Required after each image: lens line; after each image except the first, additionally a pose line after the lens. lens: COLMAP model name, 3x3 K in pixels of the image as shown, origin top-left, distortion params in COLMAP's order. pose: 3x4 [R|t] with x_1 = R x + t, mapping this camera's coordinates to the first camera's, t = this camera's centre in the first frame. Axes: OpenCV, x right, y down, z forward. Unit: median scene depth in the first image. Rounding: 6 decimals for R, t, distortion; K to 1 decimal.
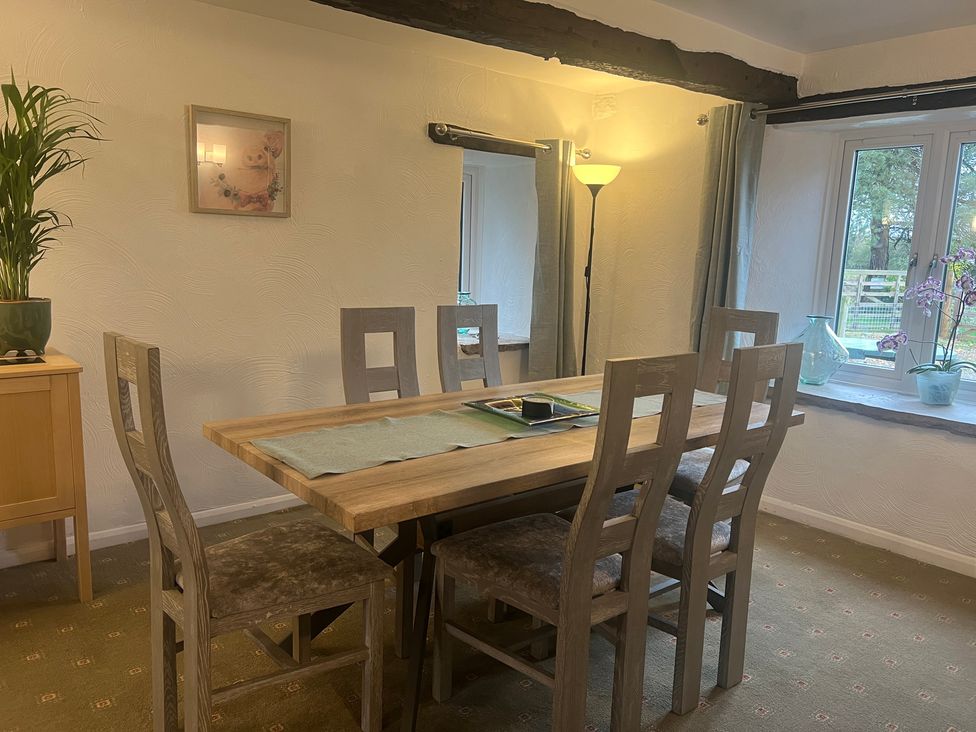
lens RADIAL K [[751.8, 0, 486.7], [0, 751.8, 366.6], [0, 0, 1]] dist [0.000267, 0.004178]
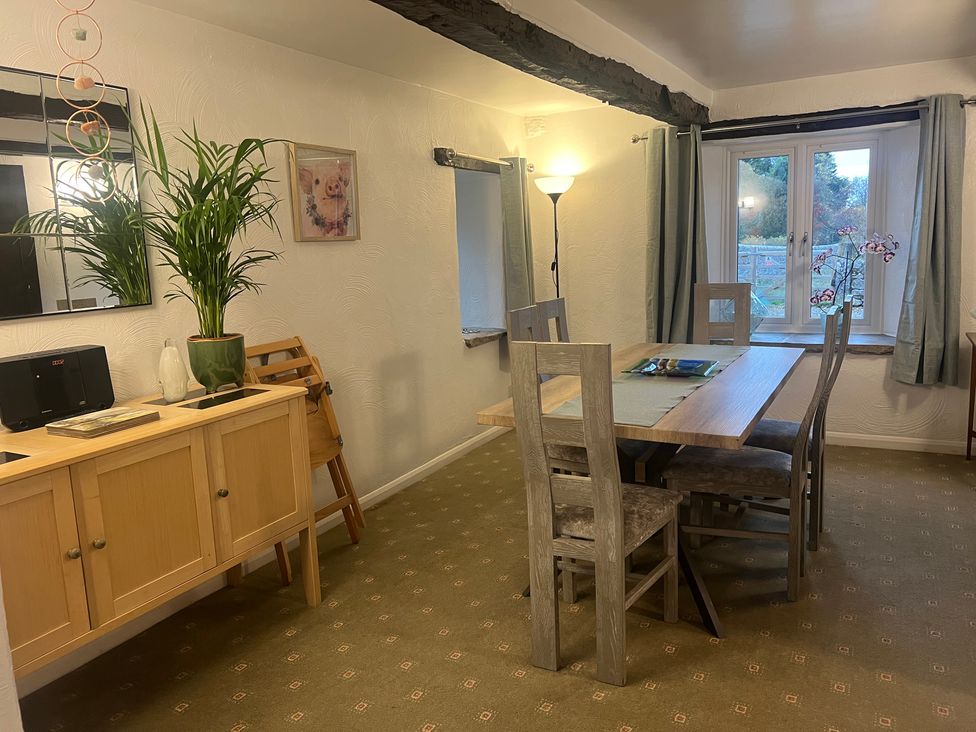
lens RADIAL K [[751.8, 0, 490.7], [0, 751.8, 363.6], [0, 0, 1]] dist [0.000267, 0.004178]
pose [[0.917515, -0.136405, 0.373577, -0.506947], [0.135811, 0.990338, 0.028051, -0.023111], [-0.373793, 0.024999, 0.927175, -0.083971]]
